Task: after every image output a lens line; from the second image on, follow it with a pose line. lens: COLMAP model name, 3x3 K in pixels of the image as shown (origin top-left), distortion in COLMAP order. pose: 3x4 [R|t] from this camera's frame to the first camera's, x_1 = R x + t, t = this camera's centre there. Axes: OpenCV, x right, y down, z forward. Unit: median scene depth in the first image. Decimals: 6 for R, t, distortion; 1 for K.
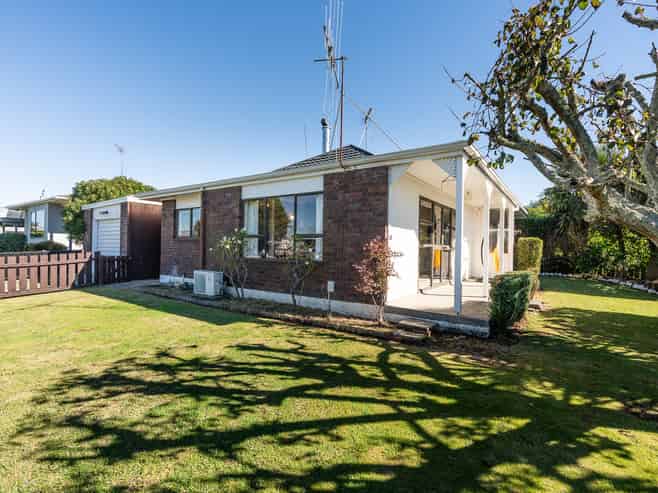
lens RADIAL K [[342.2, 0, 329.0], [0, 342.2, 246.5], [0, 0, 1]] dist [-0.001973, 0.000360]
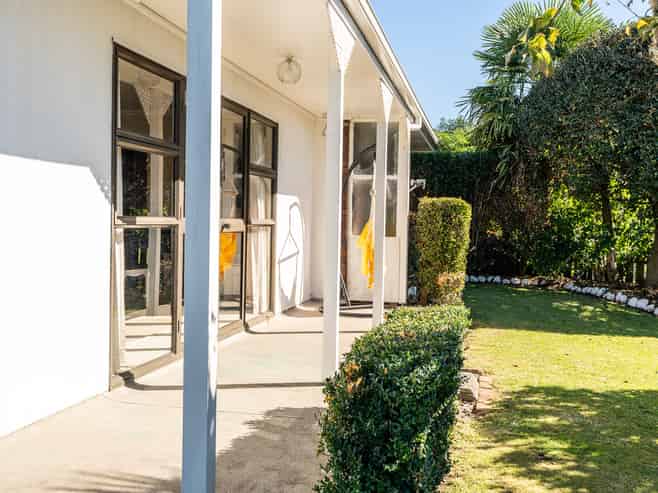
lens RADIAL K [[667.8, 0, 329.0], [0, 667.8, 246.5], [0, 0, 1]] dist [0.010923, 0.001581]
pose [[0.928814, -0.015478, 0.370223, 0.155579], [-0.004083, 0.998639, 0.051994, -0.008454], [-0.370523, -0.049804, 0.927487, 0.292767]]
